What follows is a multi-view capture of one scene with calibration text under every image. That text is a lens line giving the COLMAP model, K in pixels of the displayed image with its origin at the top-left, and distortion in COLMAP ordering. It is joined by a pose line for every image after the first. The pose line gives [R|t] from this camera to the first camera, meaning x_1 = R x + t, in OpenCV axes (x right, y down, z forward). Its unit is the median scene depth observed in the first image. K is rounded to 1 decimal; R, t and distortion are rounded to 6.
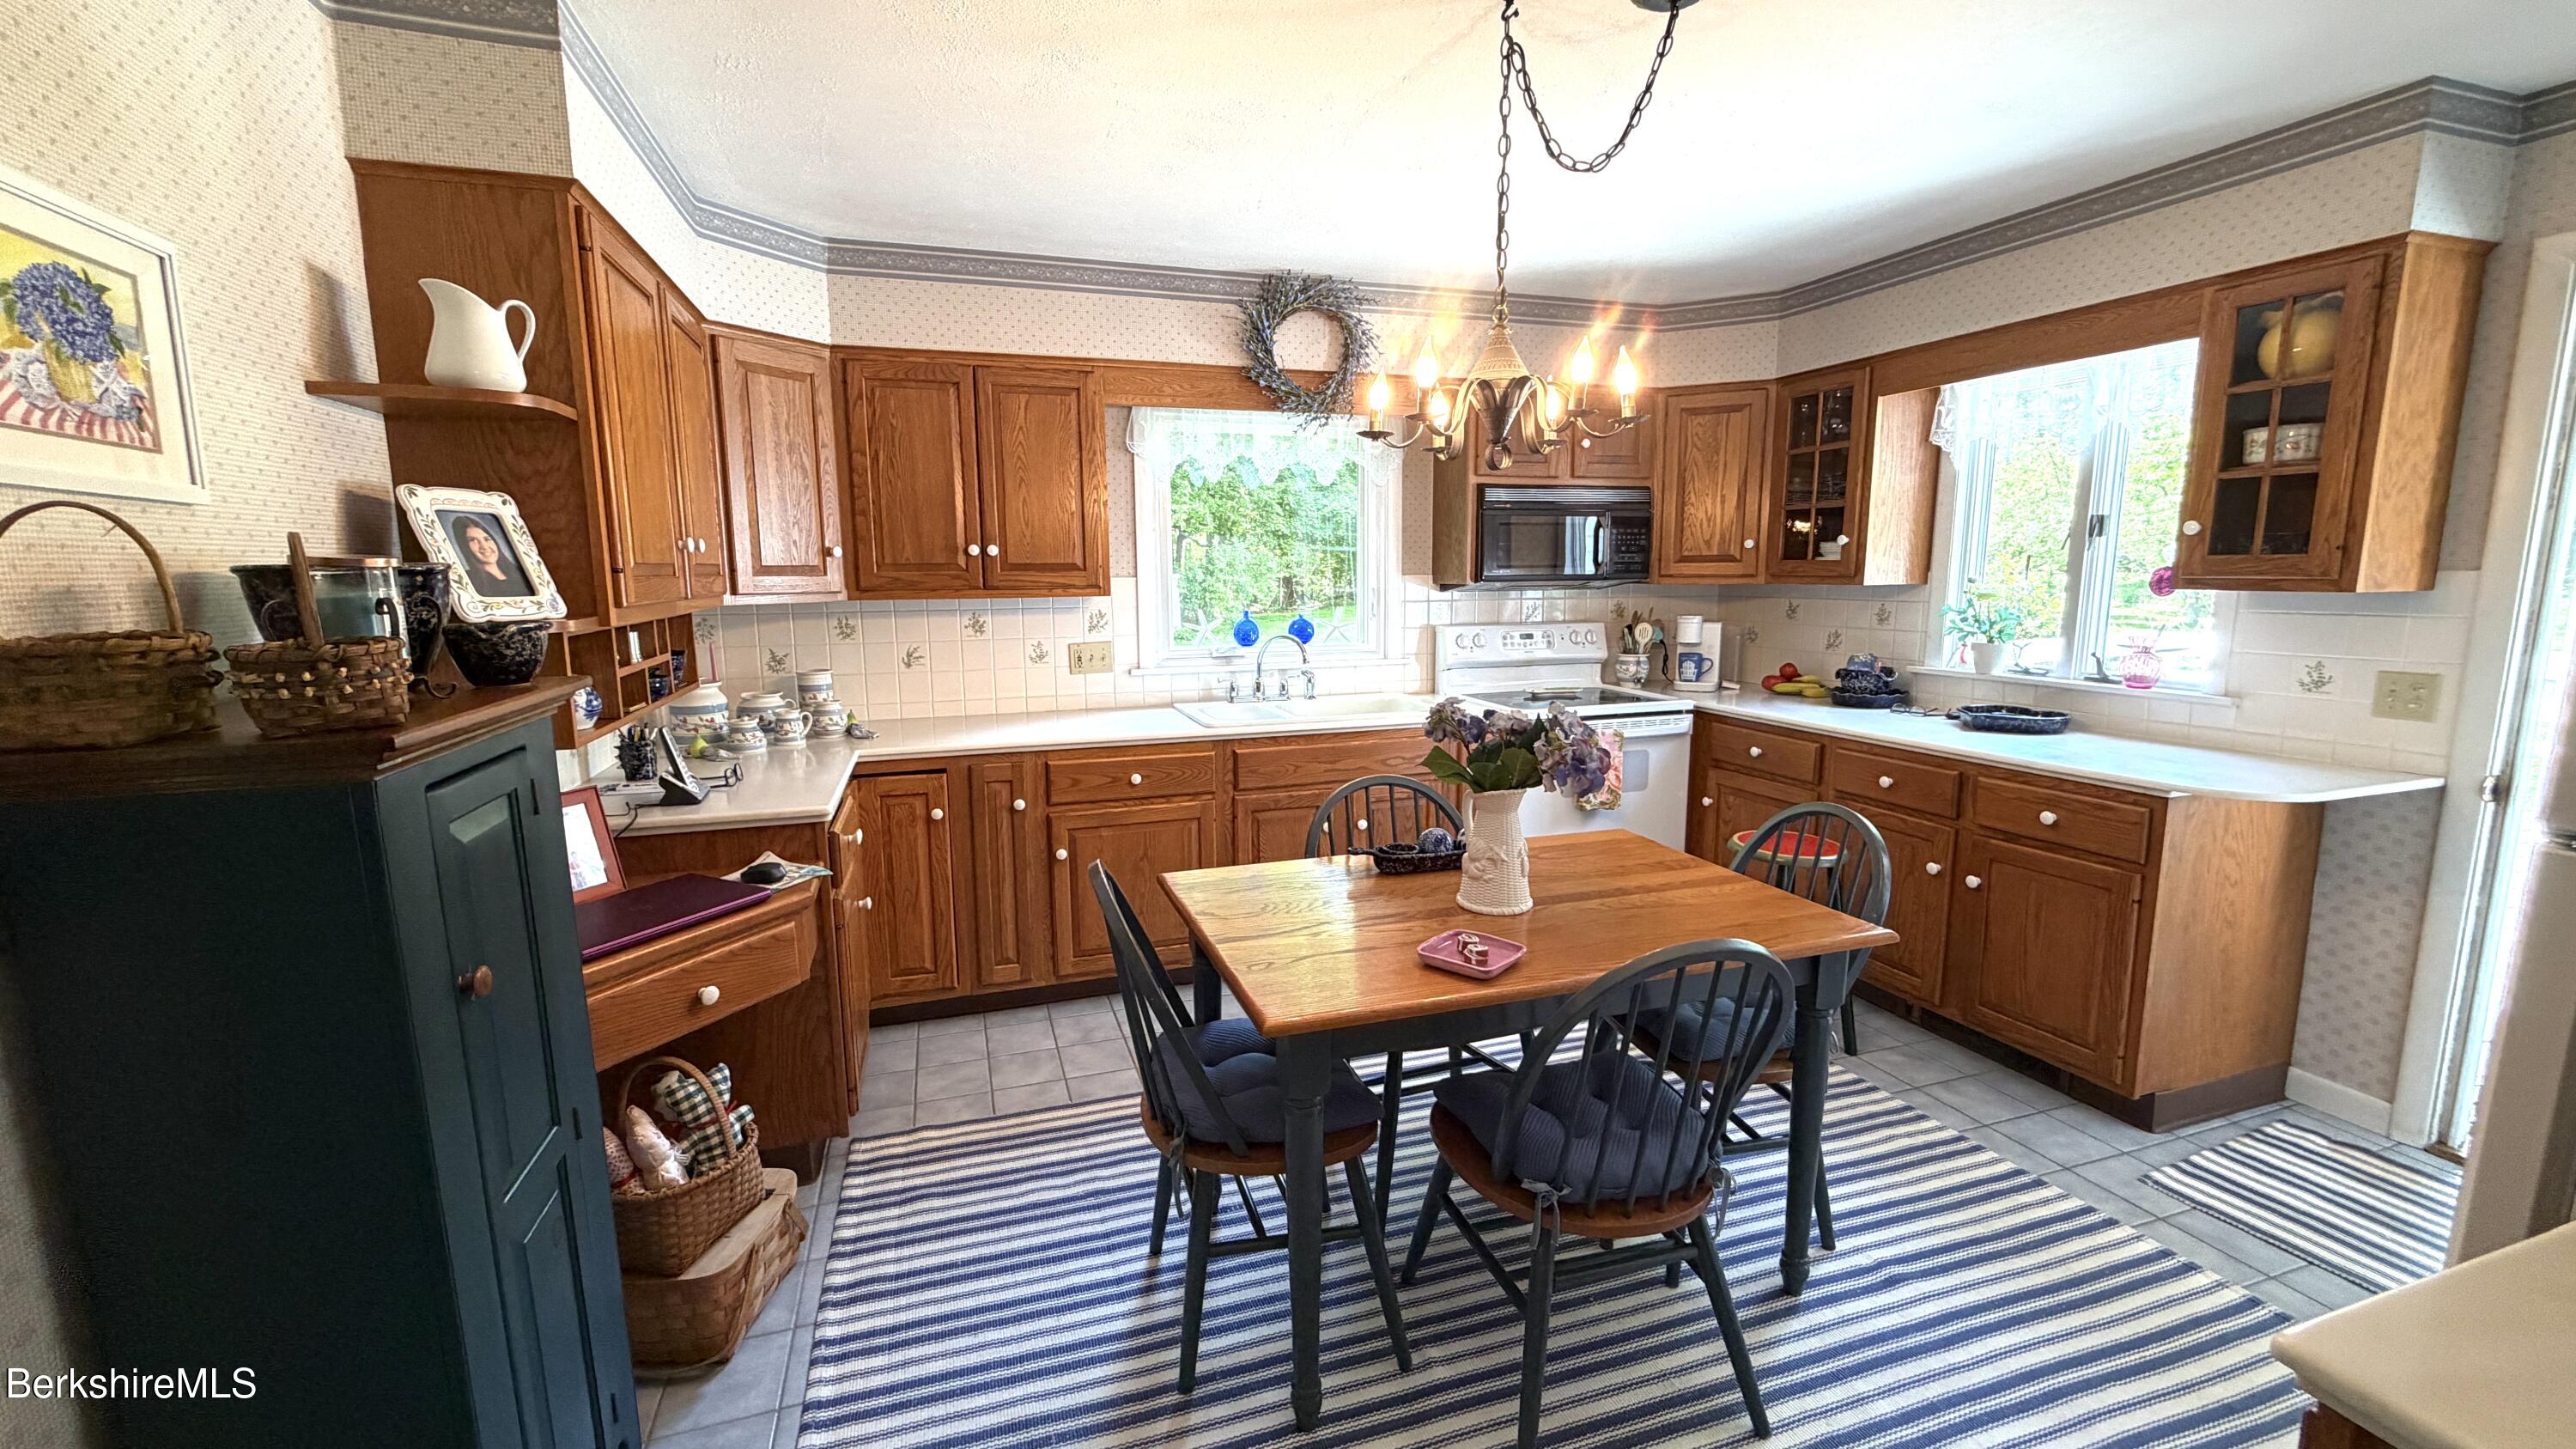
lens RADIAL K [[1033.9, 0, 1286.1], [0, 1033.9, 727.2], [0, 0, 1]] dist [0.002060, 0.000135]
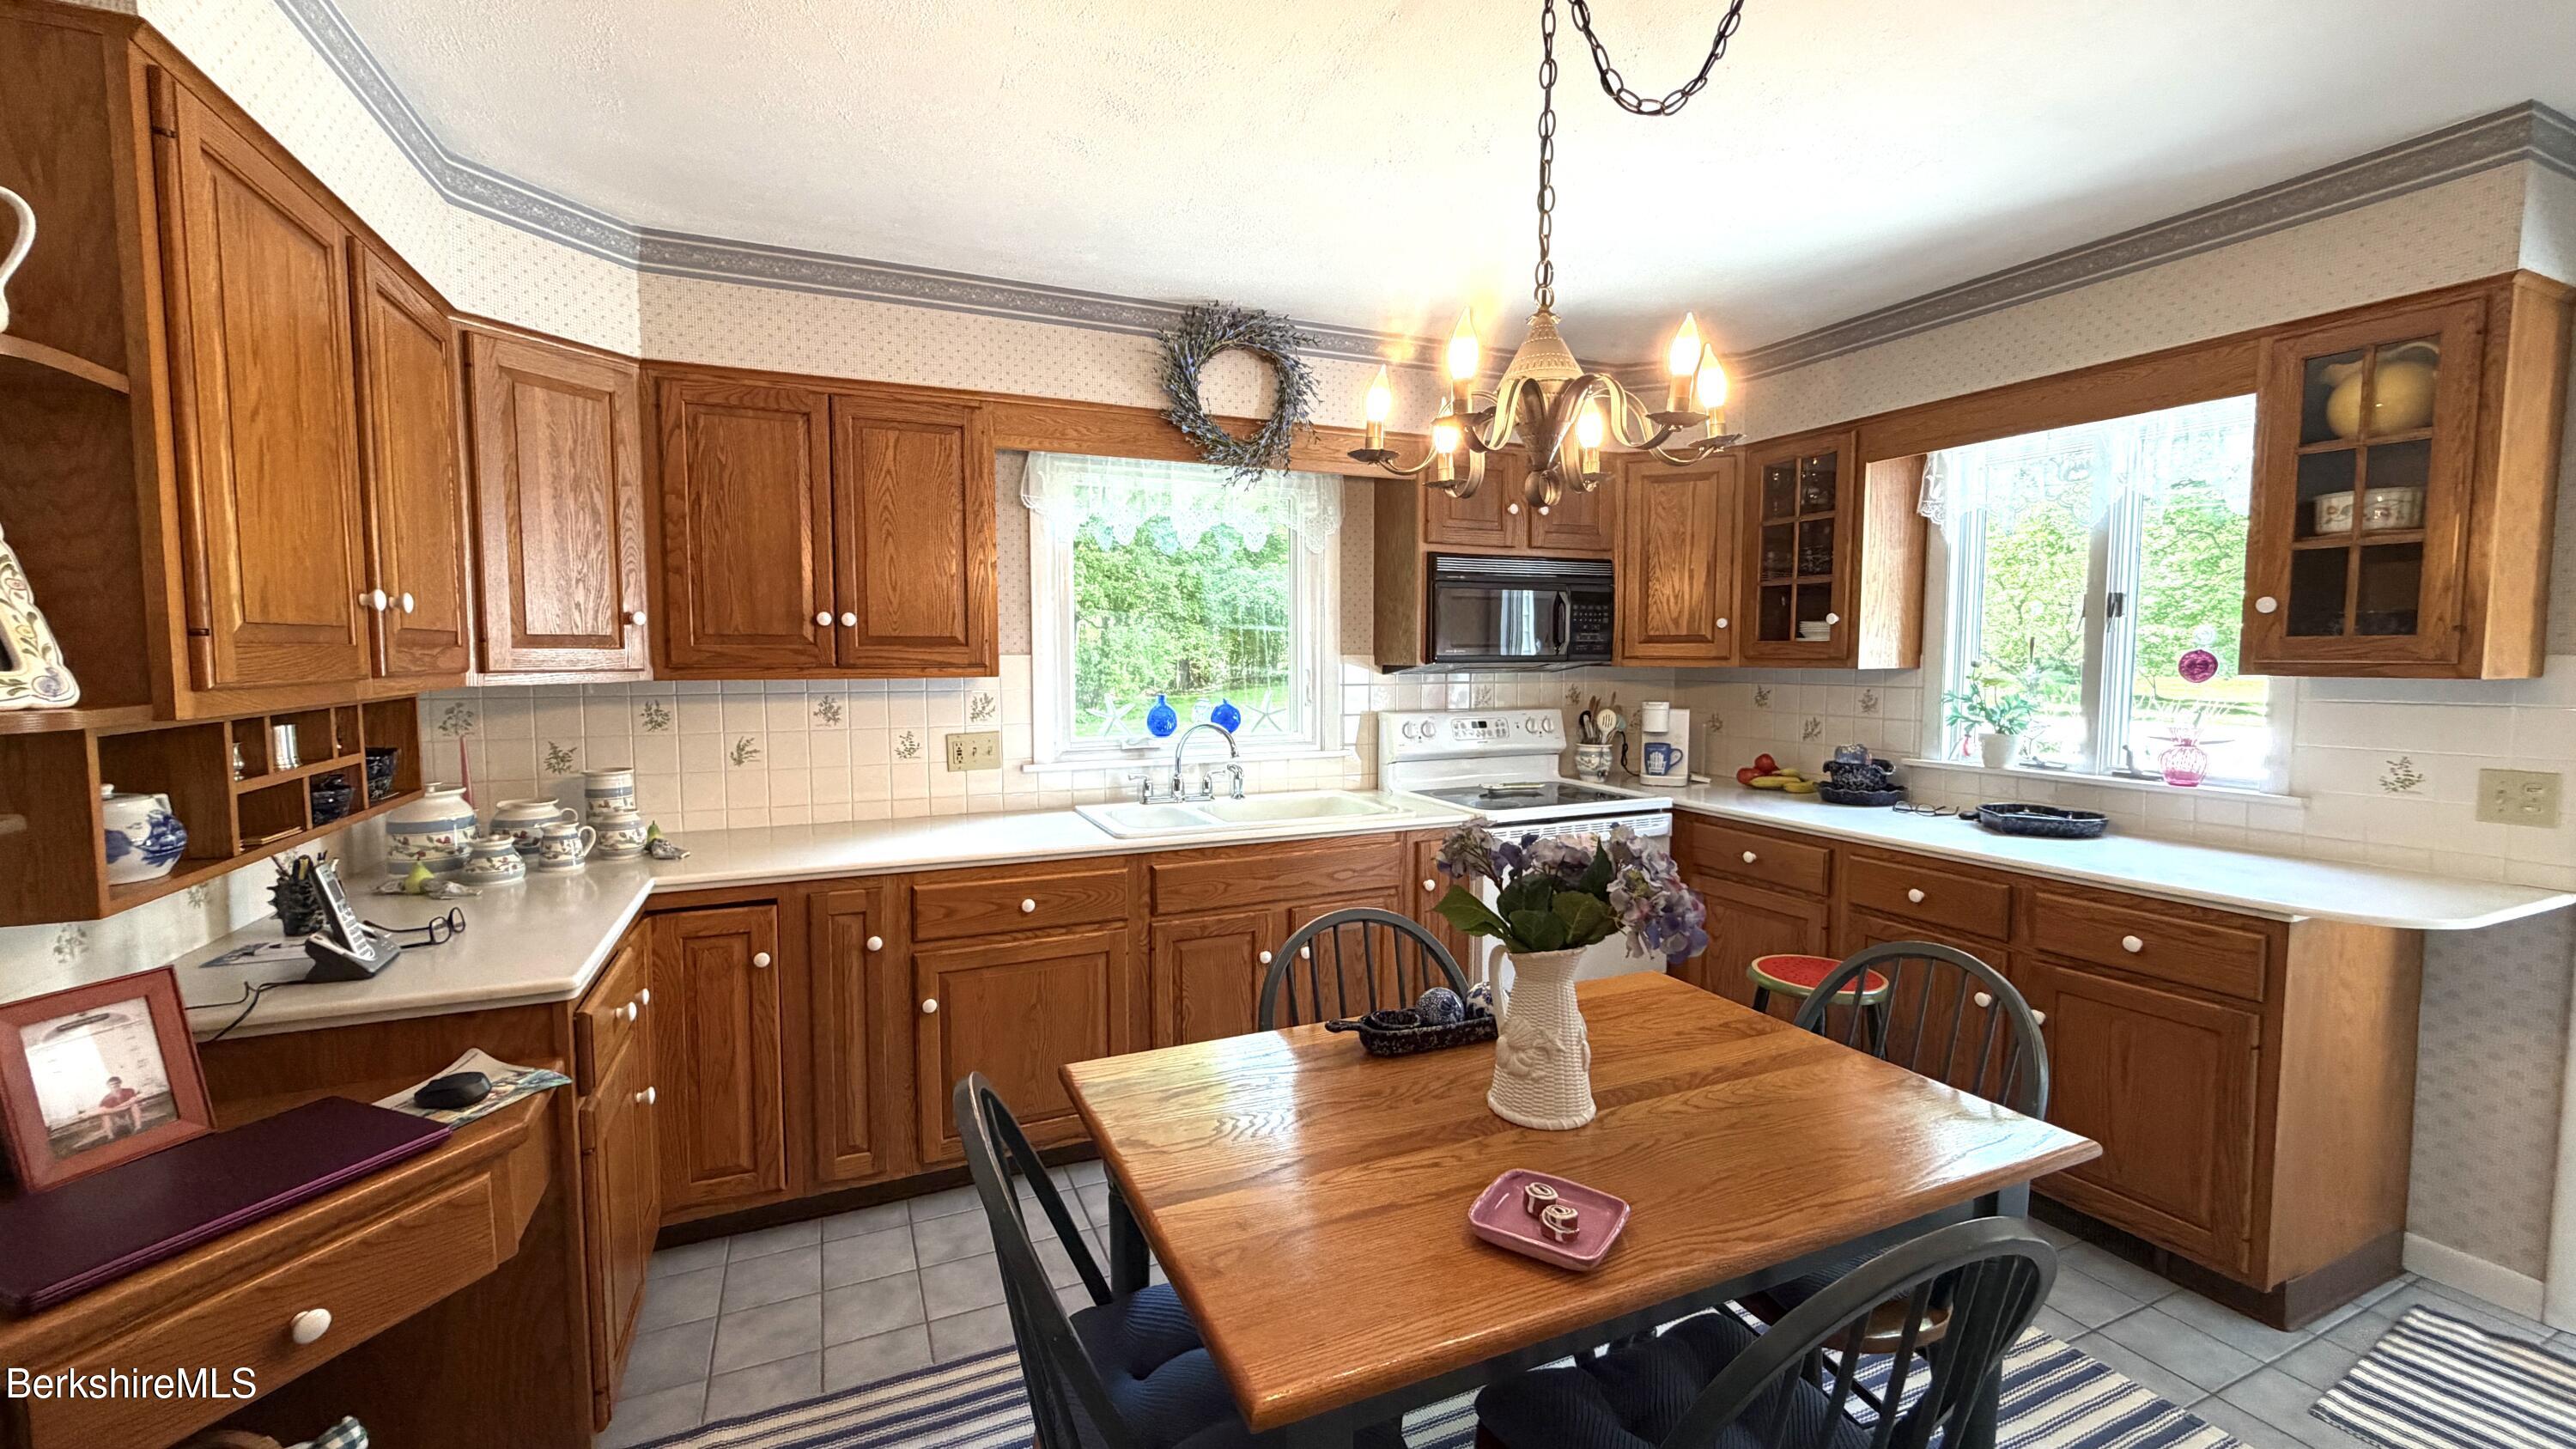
lens RADIAL K [[1033.9, 0, 1283.3], [0, 1033.9, 726.3], [0, 0, 1]] dist [0.002060, 0.000135]
pose [[0.995134, -0.000030, 0.098529, -0.033526], [0.007915, 0.996792, -0.079641, -0.026385], [-0.098211, 0.080033, 0.991942, 0.213790]]
